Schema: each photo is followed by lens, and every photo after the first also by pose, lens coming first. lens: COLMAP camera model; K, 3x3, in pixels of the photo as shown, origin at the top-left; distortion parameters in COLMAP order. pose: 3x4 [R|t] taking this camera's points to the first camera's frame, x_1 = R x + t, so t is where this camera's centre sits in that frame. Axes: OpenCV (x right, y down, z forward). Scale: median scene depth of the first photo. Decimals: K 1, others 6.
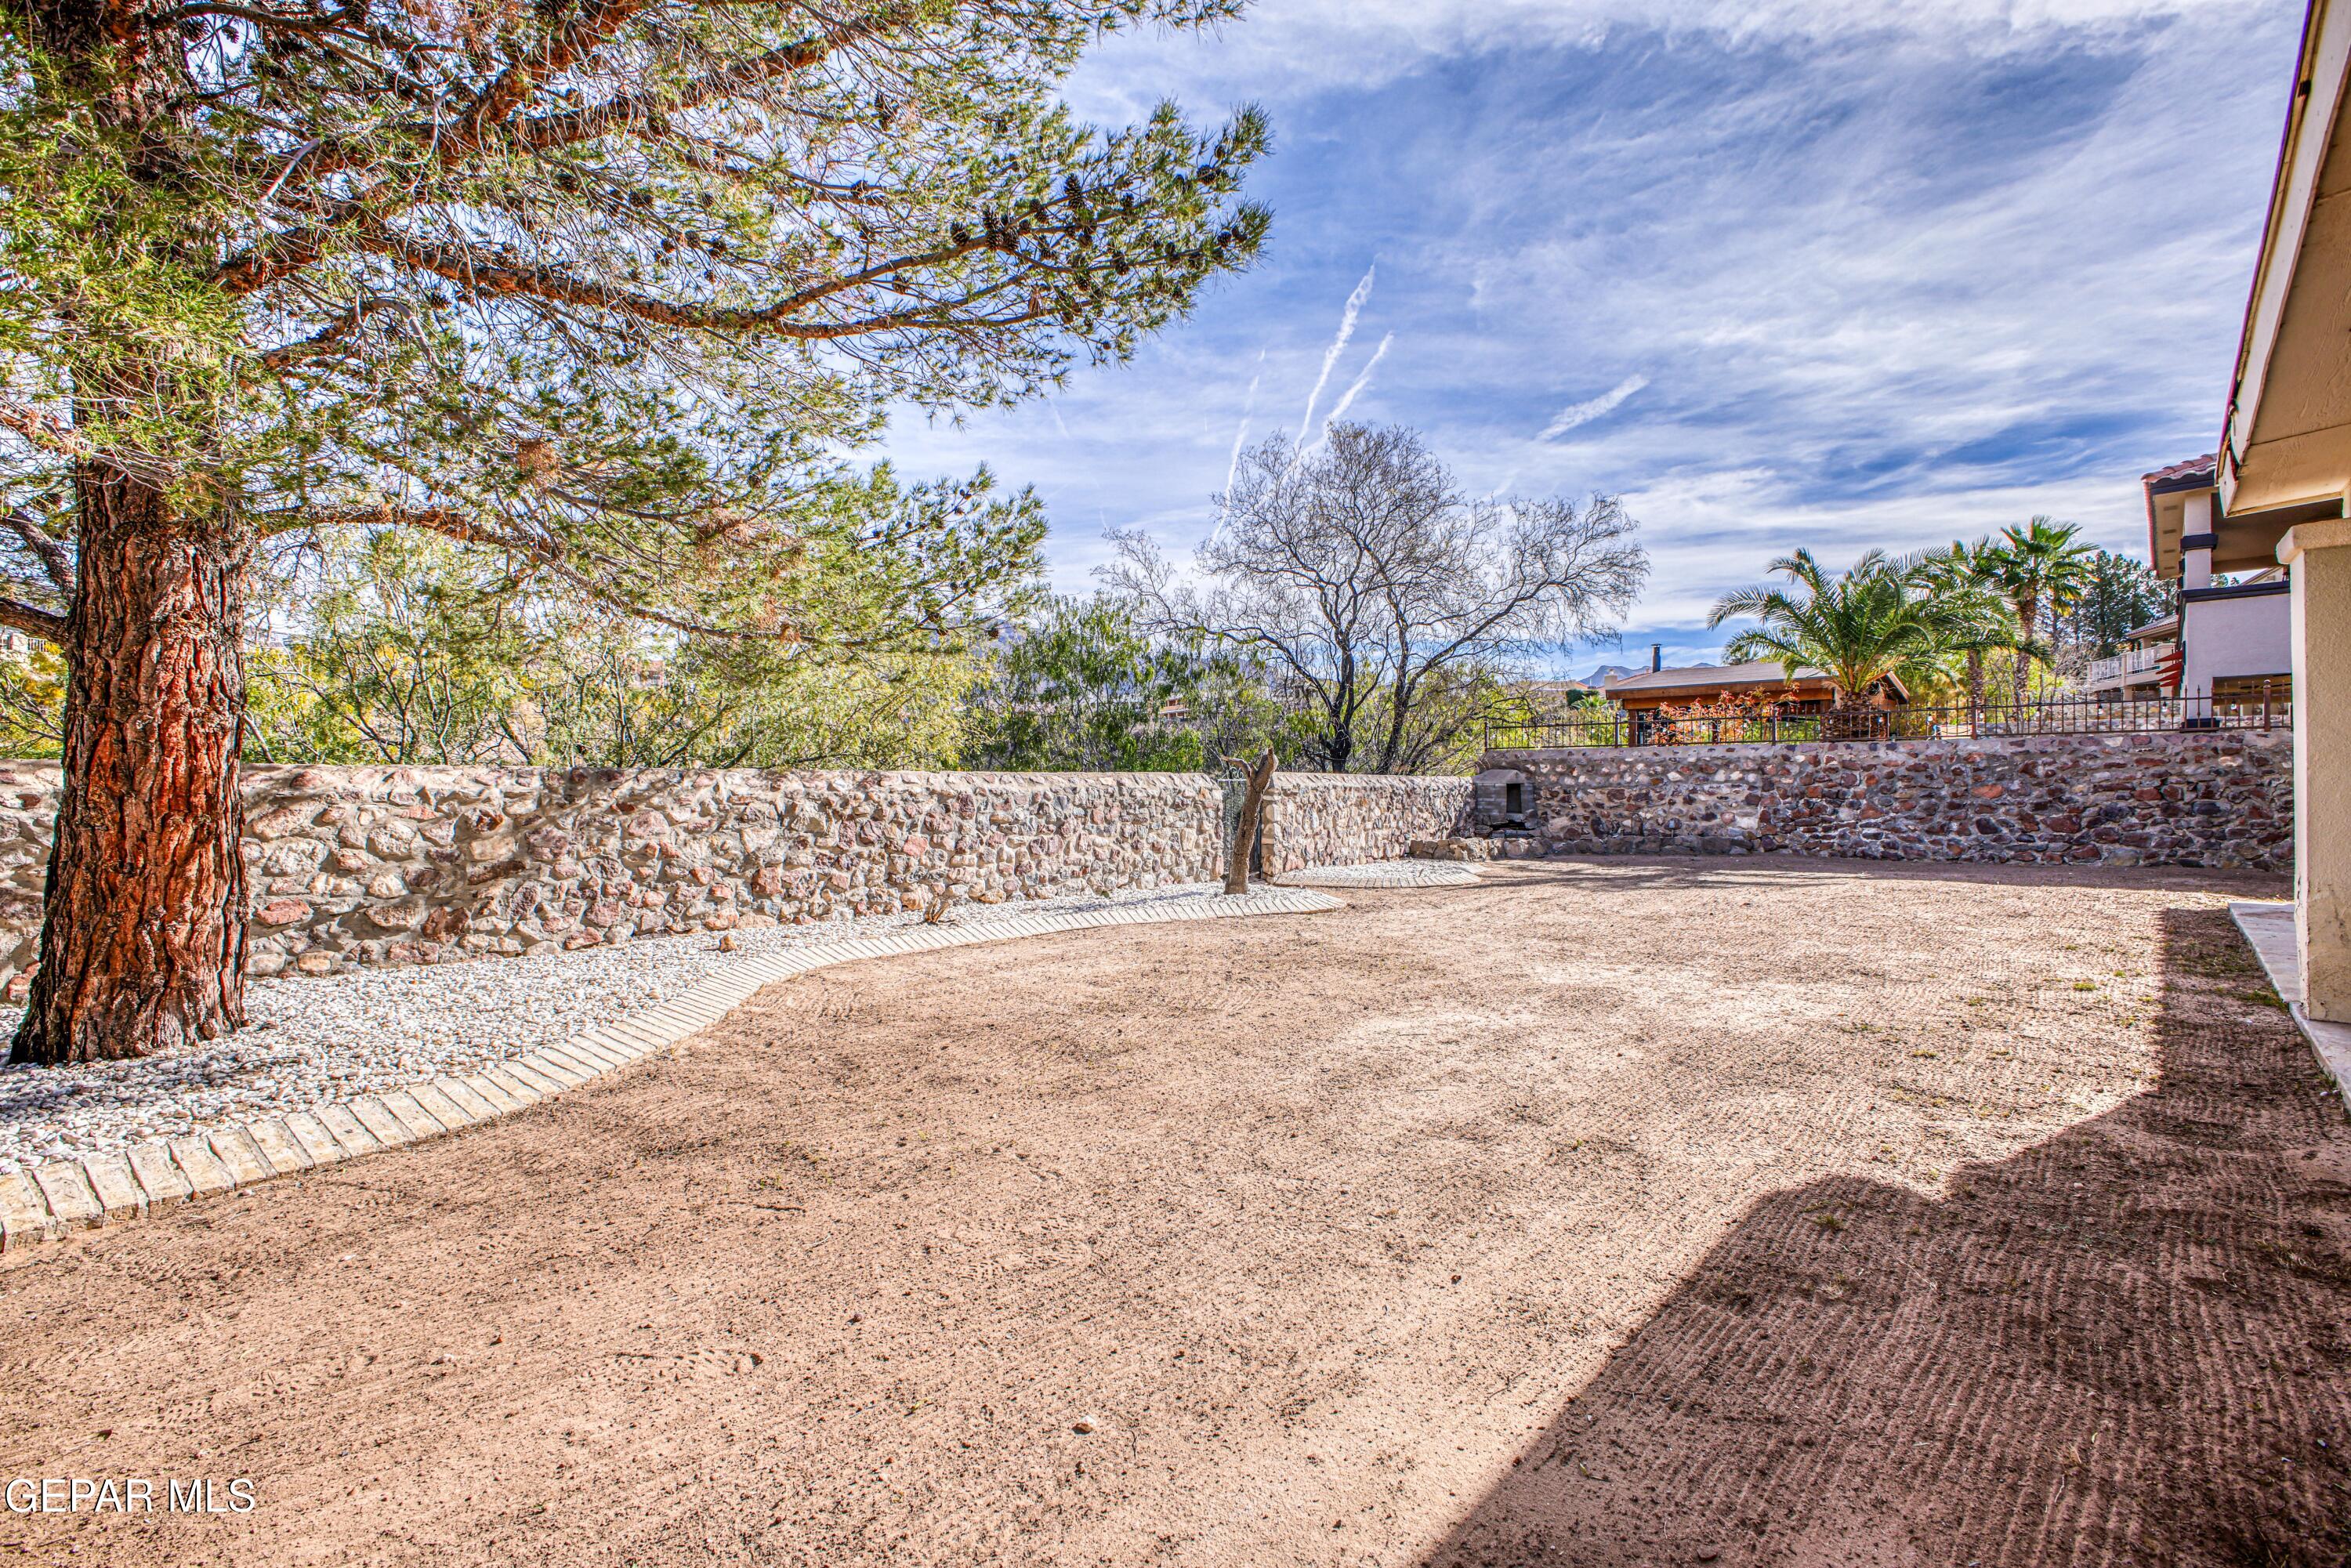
lens RADIAL K [[1028.6, 0, 1169.8], [0, 1028.6, 777.2], [0, 0, 1]] dist [0.002594, 0.000142]
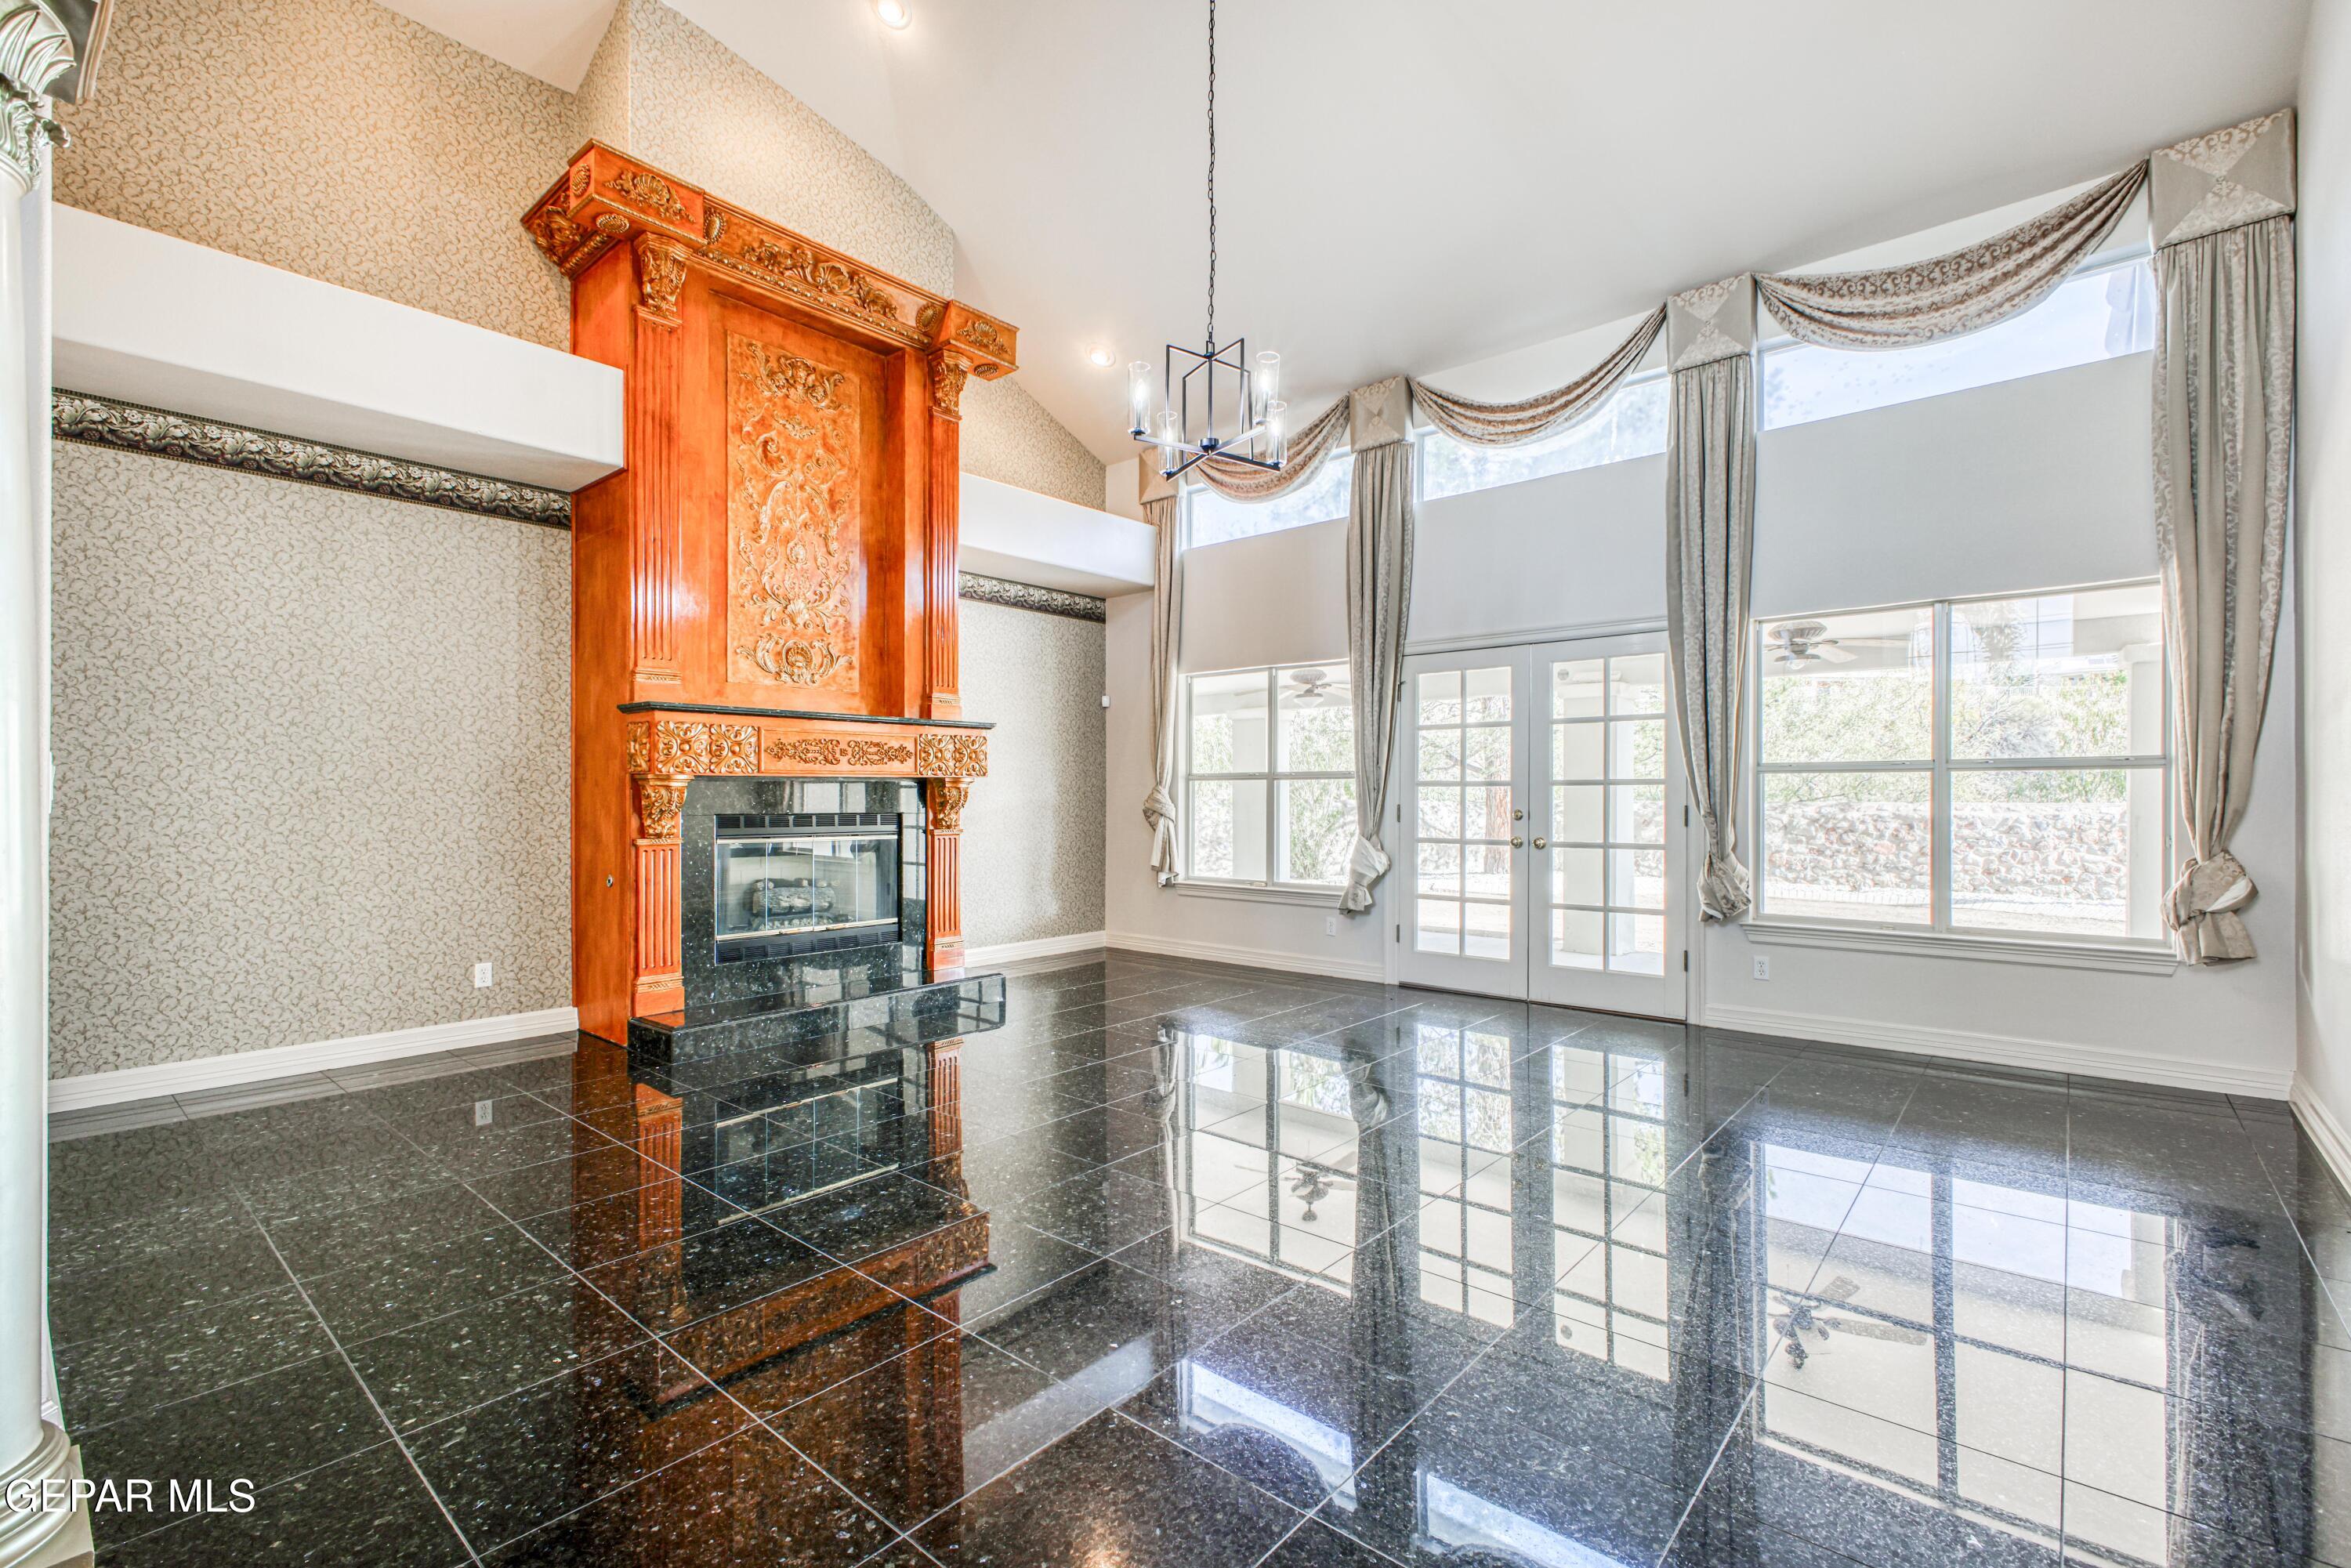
lens RADIAL K [[1039.4, 0, 1171.3], [0, 1039.4, 796.8], [0, 0, 1]] dist [-0.000379, -0.000003]
pose [[0.042986, 0.008362, -0.999041, 1.189838], [0.012055, 0.999888, 0.008888, -0.039029], [0.999003, -0.012426, 0.042881, -0.186070]]
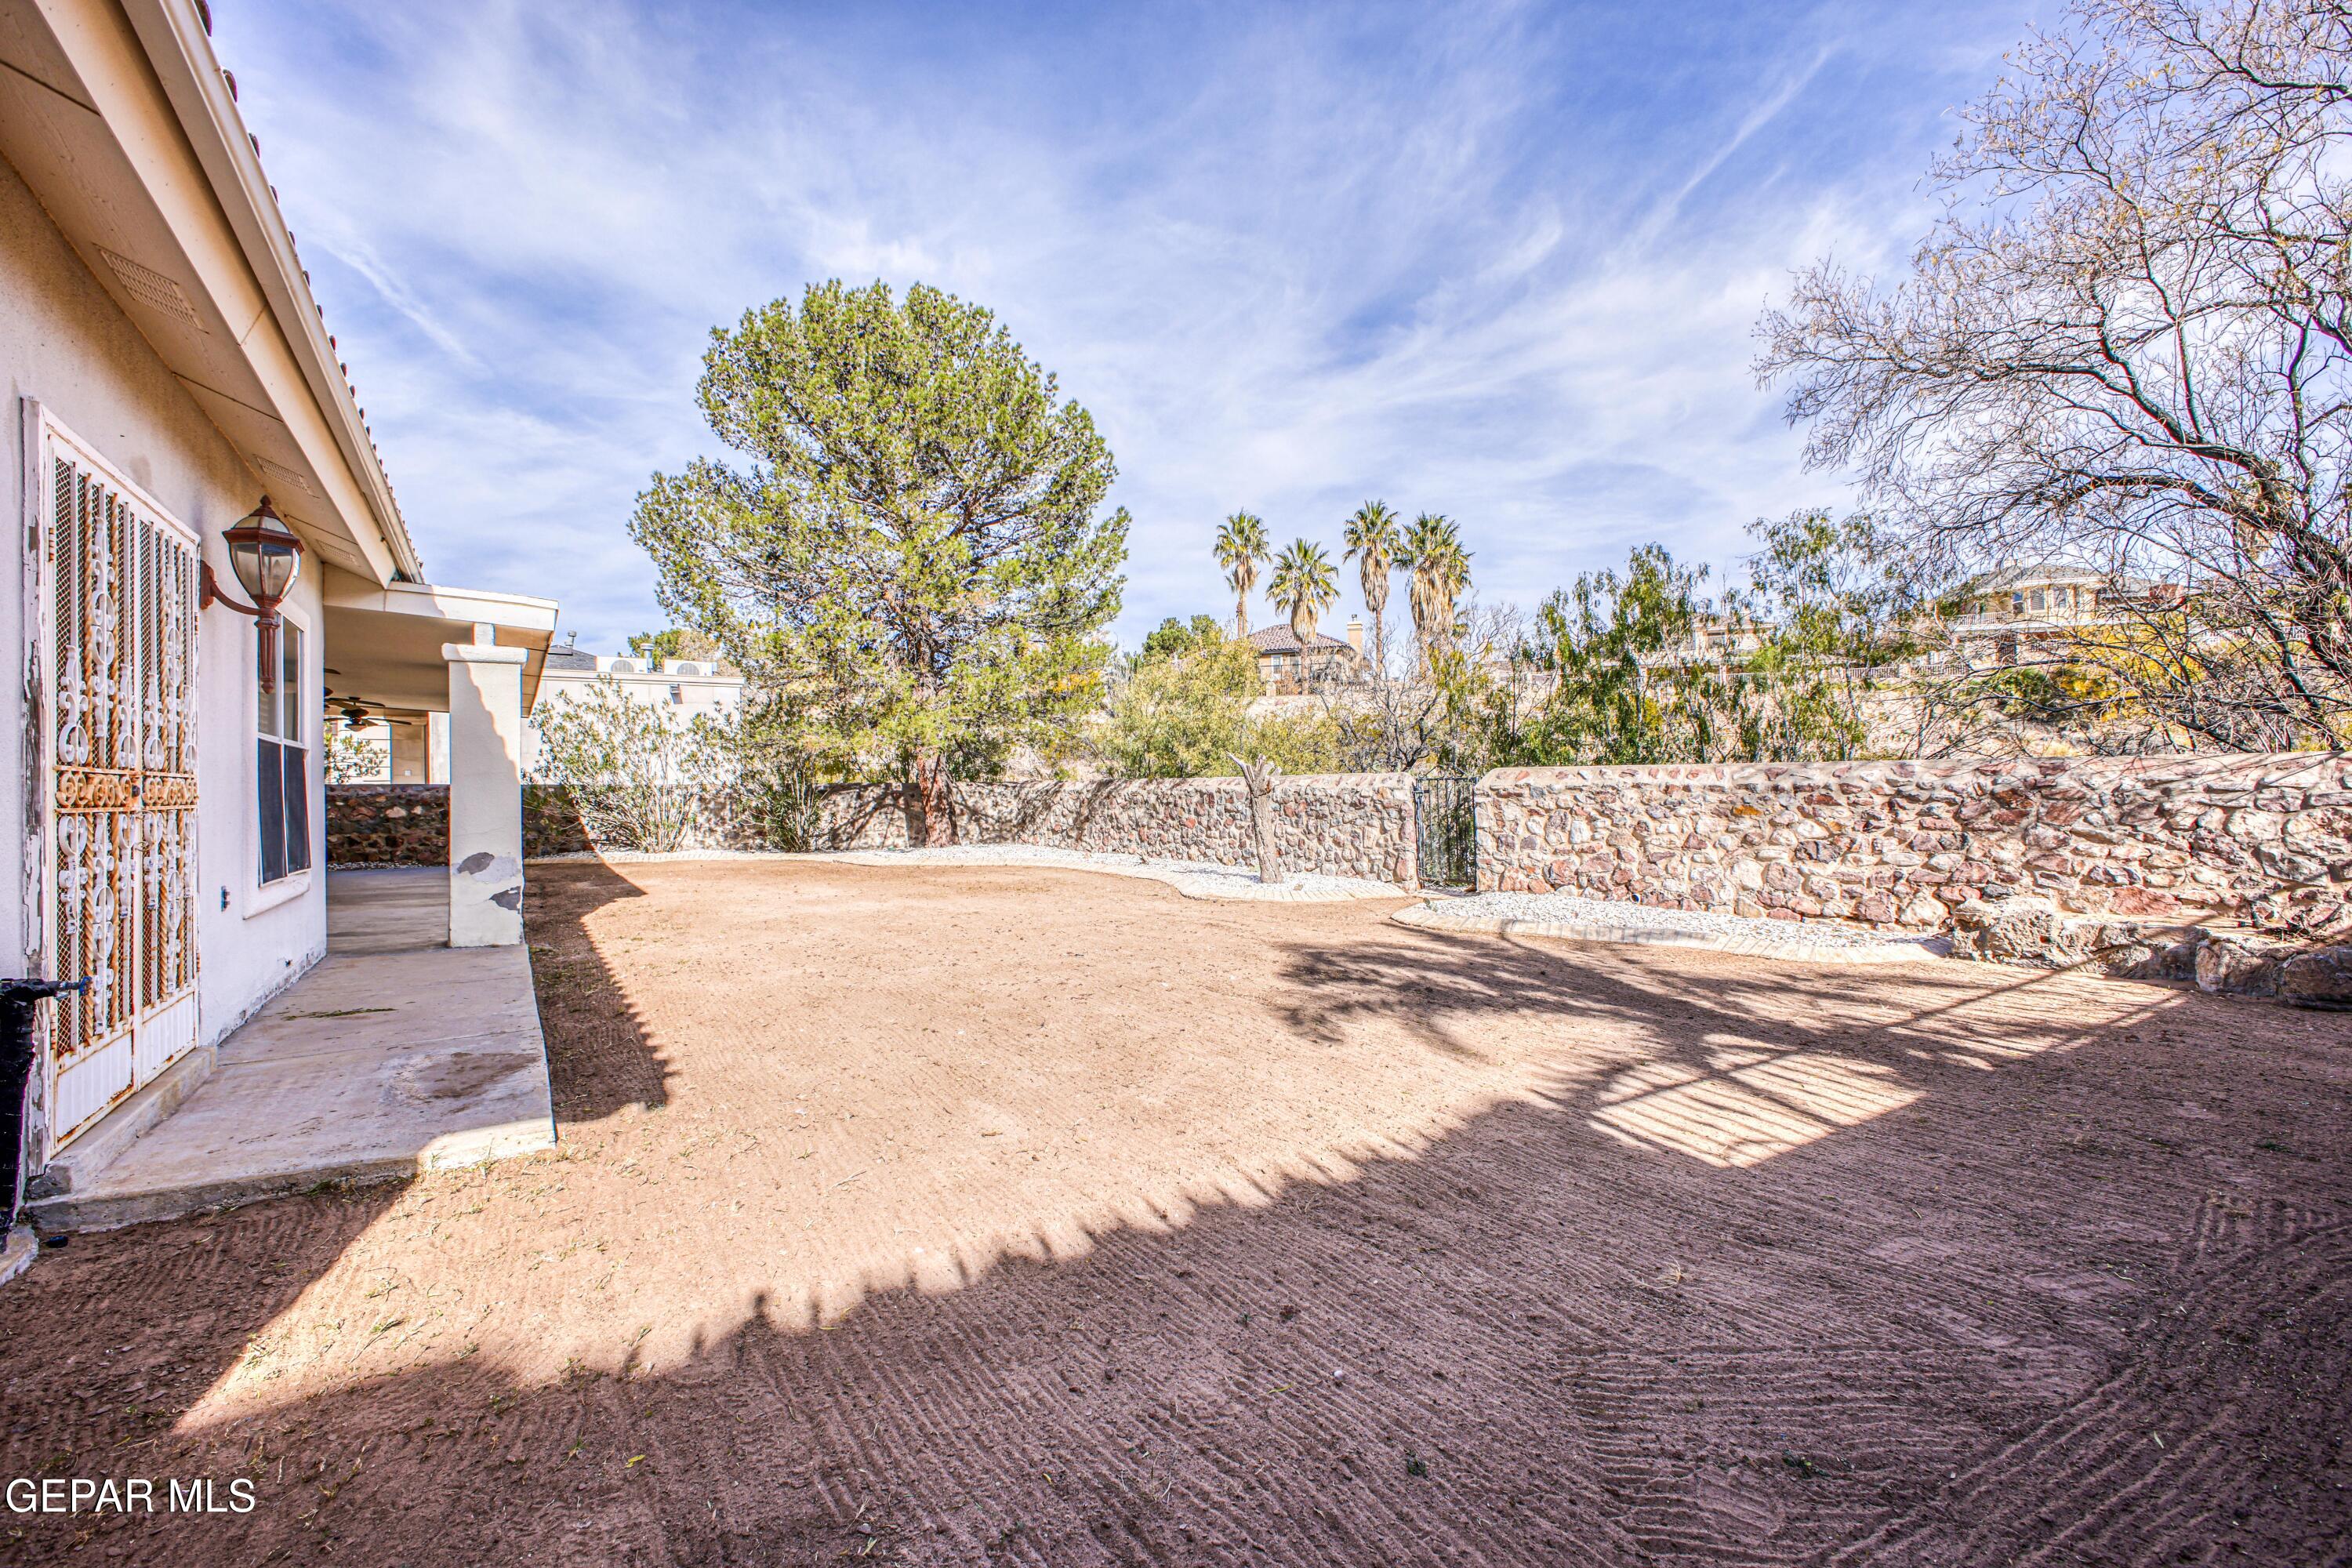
lens RADIAL K [[1039.9, 0, 1176.0], [0, 1039.9, 784.0], [0, 0, 1]] dist [-0.001634, -0.000018]
pose [[-0.242766, 0.010622, -0.970027, 1.229716], [0.027032, 0.999626, 0.004181, -0.003920], [0.969708, -0.025207, -0.242962, 1.207917]]
